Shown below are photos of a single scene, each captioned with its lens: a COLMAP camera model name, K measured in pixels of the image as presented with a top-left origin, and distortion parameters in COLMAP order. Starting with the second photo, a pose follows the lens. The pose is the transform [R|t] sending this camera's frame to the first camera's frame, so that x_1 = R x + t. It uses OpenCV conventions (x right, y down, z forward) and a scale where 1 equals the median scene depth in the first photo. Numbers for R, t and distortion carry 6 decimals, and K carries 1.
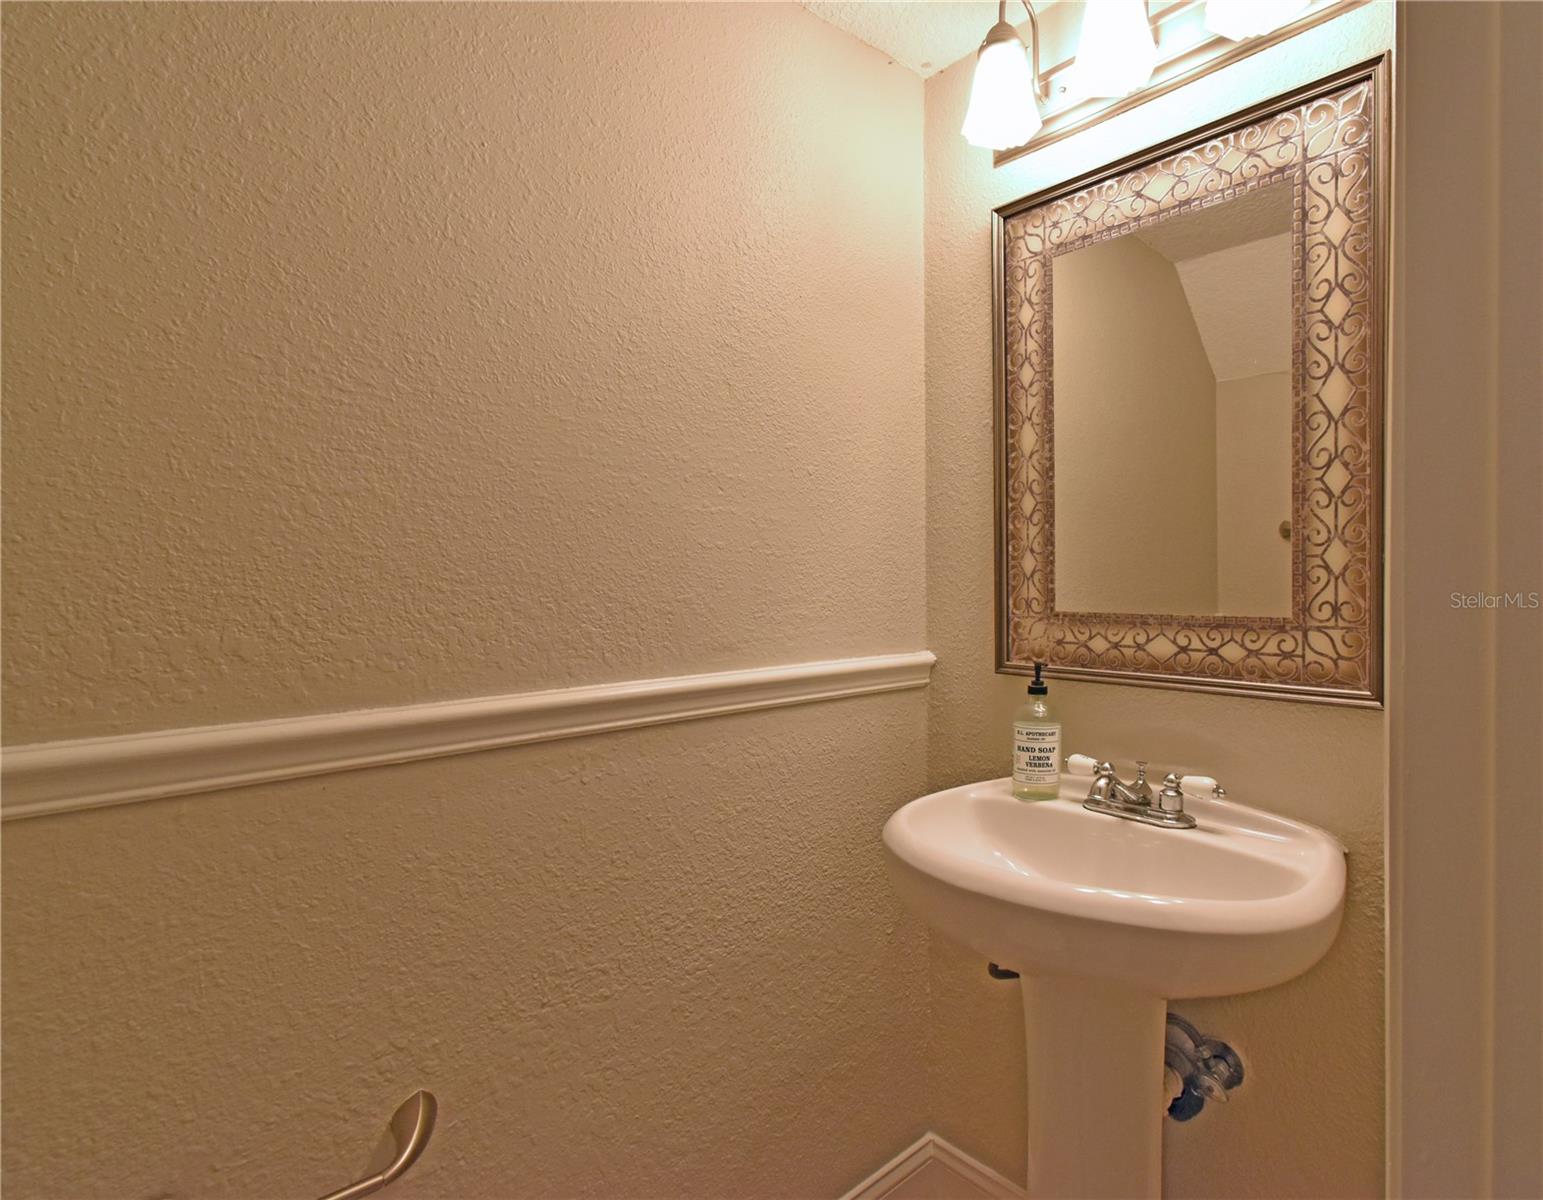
lens RADIAL K [[875.9, 0, 773.4], [0, 875.9, 587.7], [0, 0, 1]] dist [0.011358, -0.001136]
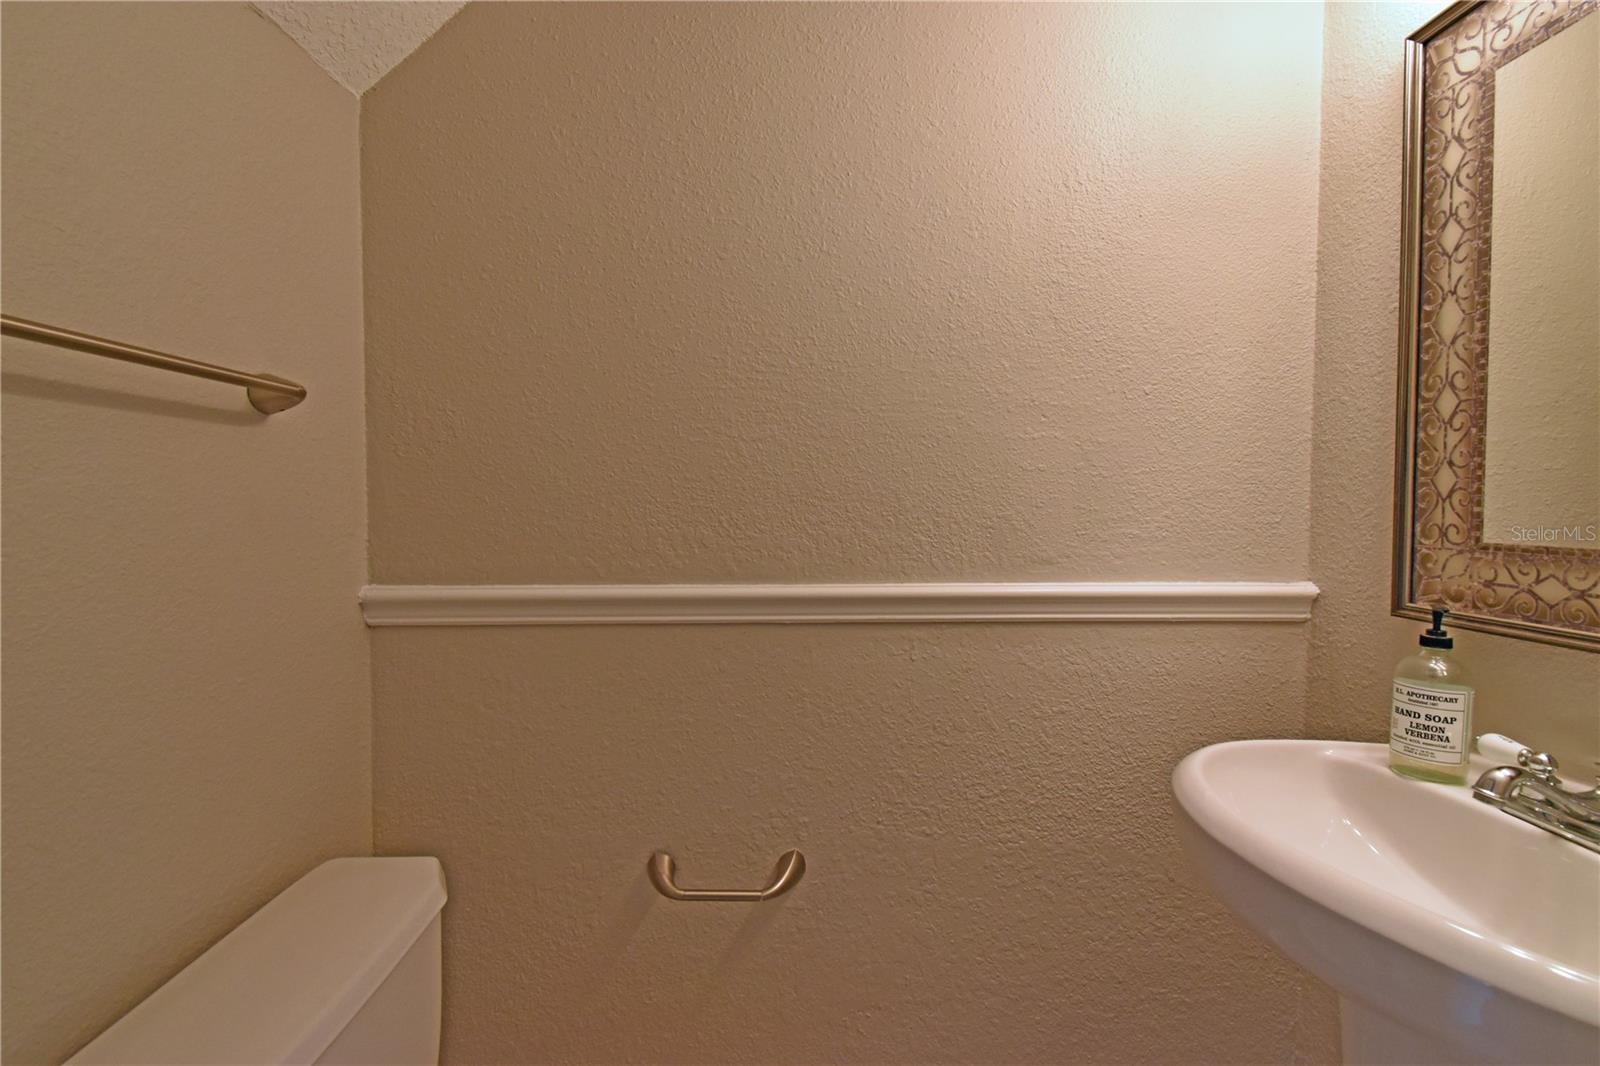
lens RADIAL K [[746.8, 0, 798.2], [0, 746.8, 523.8], [0, 0, 1]] dist [0.011552, -0.000585]
pose [[0.693613, 0.028095, -0.719799, 0.379664], [-0.013589, 0.999572, 0.025920, 0.001824], [0.720219, -0.008198, 0.693698, 0.121523]]
